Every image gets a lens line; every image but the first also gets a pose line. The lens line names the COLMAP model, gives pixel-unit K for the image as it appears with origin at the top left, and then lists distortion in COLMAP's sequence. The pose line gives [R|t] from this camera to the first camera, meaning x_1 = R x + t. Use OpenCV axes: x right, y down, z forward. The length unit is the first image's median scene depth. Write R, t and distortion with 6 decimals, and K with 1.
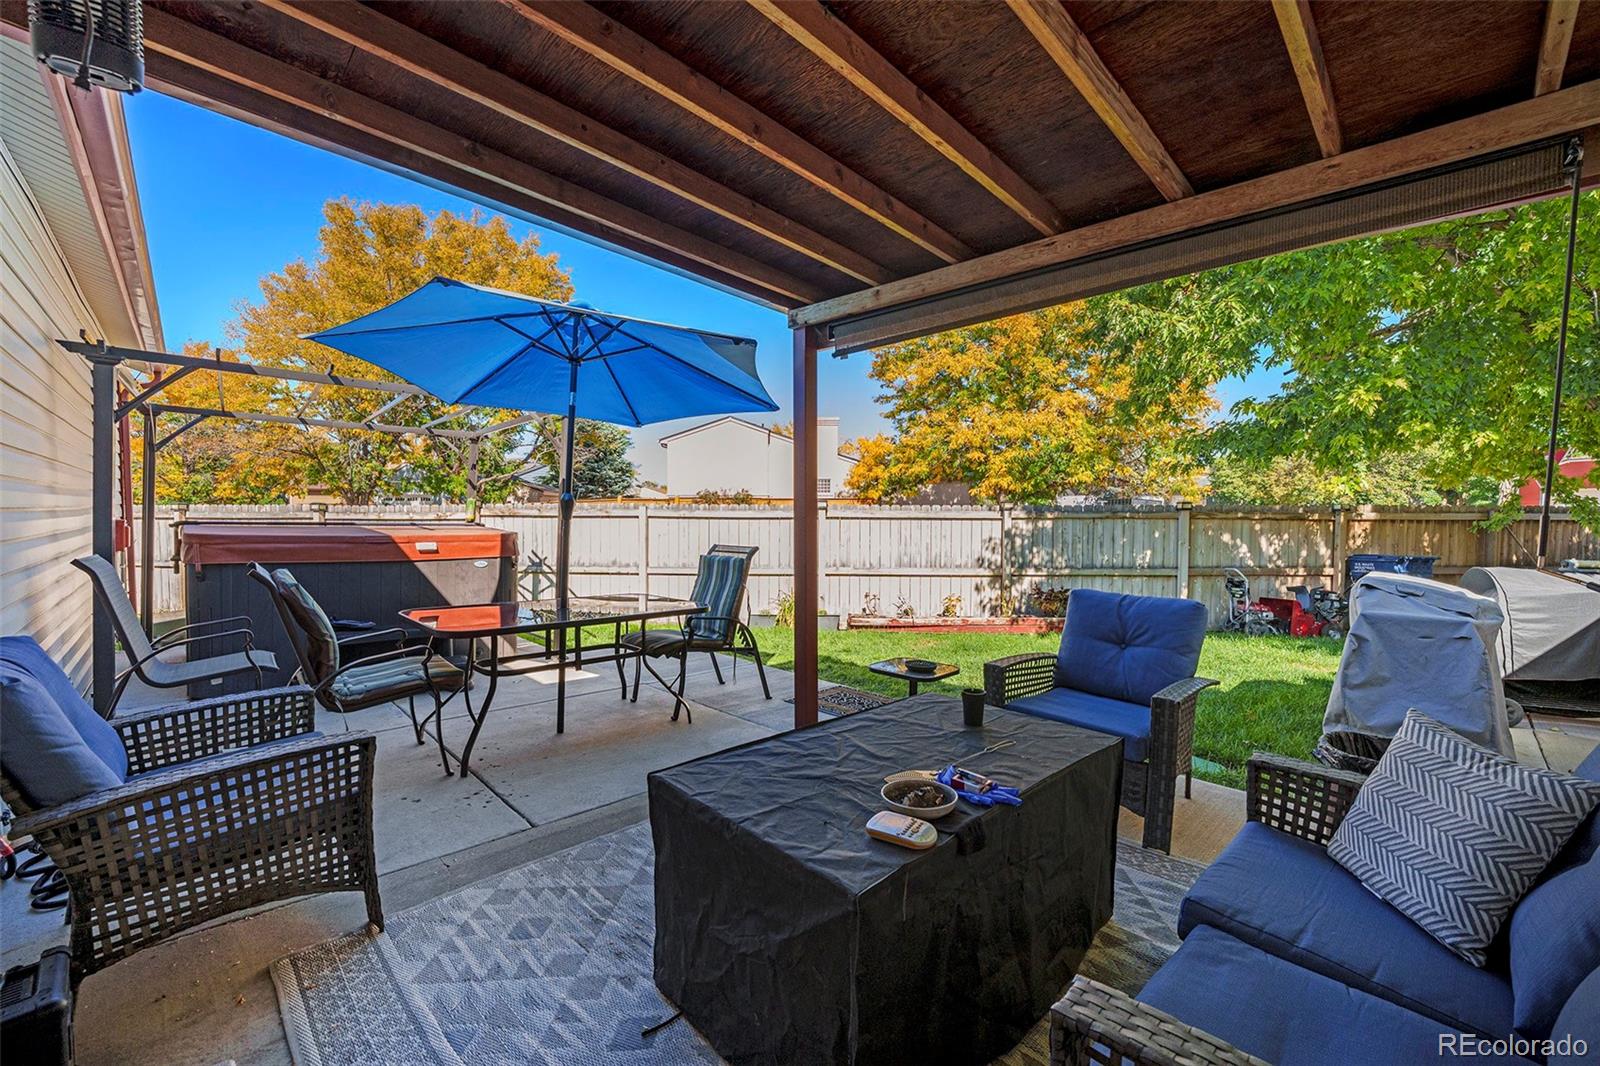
lens RADIAL K [[697.9, 0, 797.6], [0, 697.9, 527.8], [0, 0, 1]] dist [-0.002253, -0.000222]
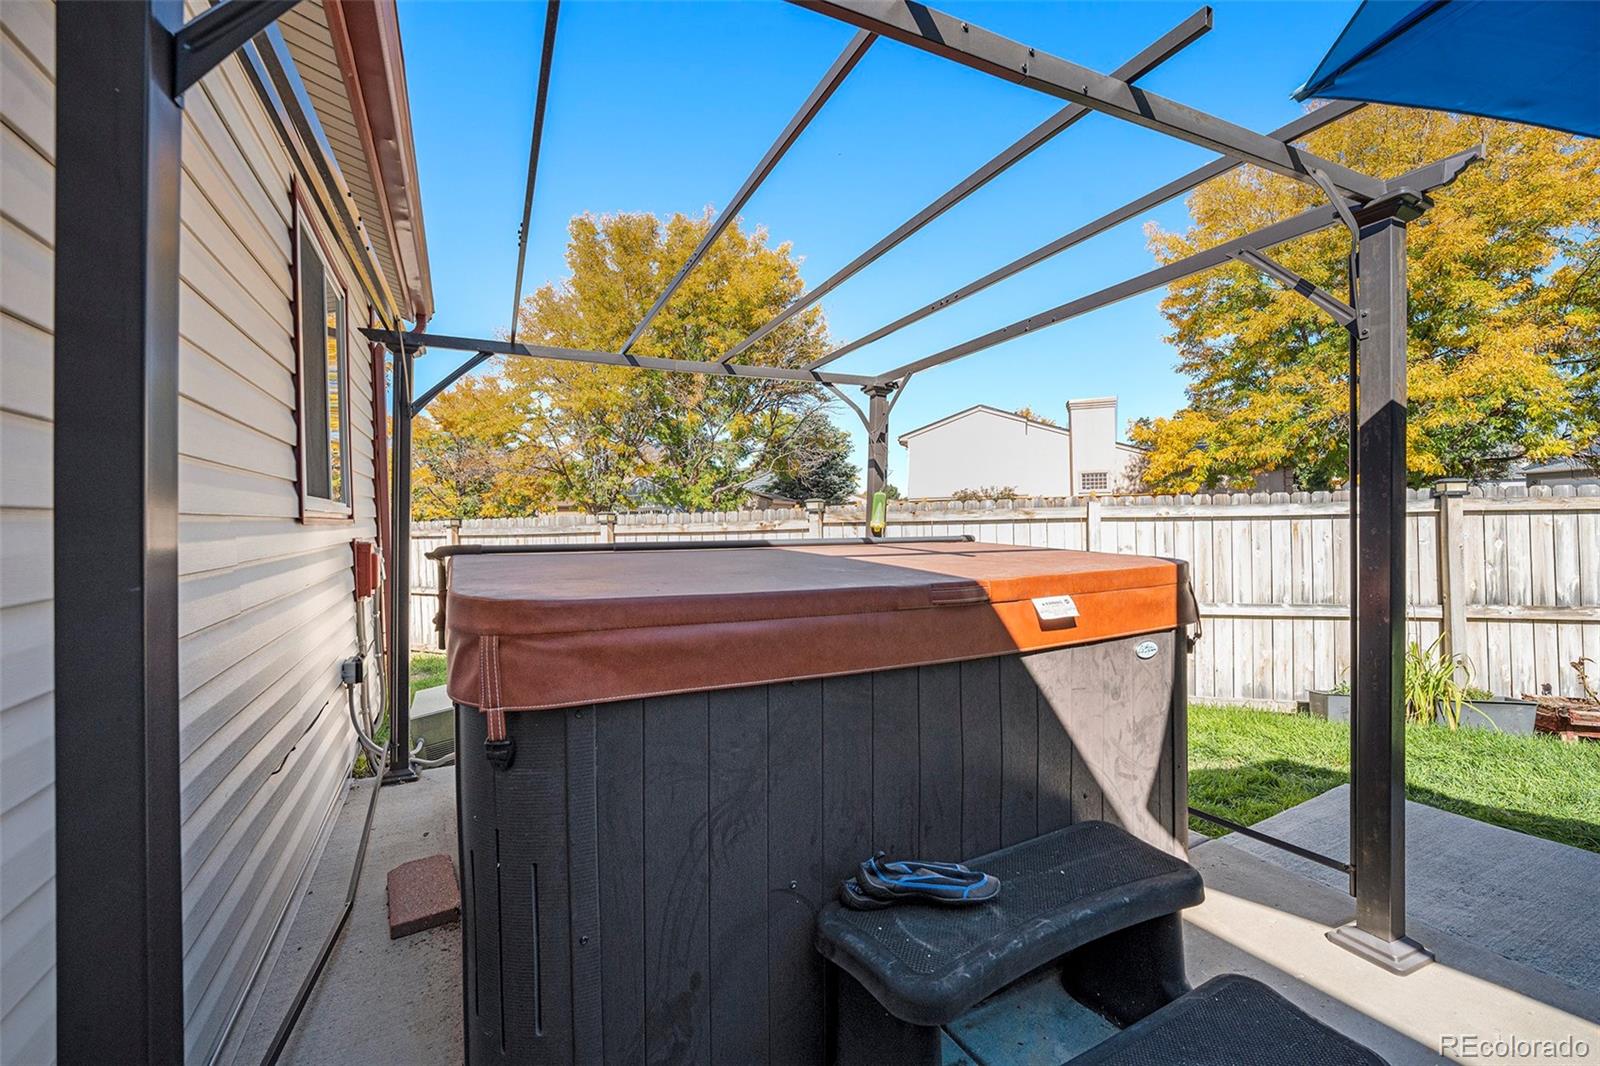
lens RADIAL K [[697.9, 0, 799.7], [0, 697.9, 526.3], [0, 0, 1]] dist [-0.002253, -0.000222]
pose [[0.964469, -0.024881, -0.263022, -0.097553], [0.021921, 0.999659, -0.014185, -0.001938], [0.263285, 0.007915, 0.964685, 0.111029]]
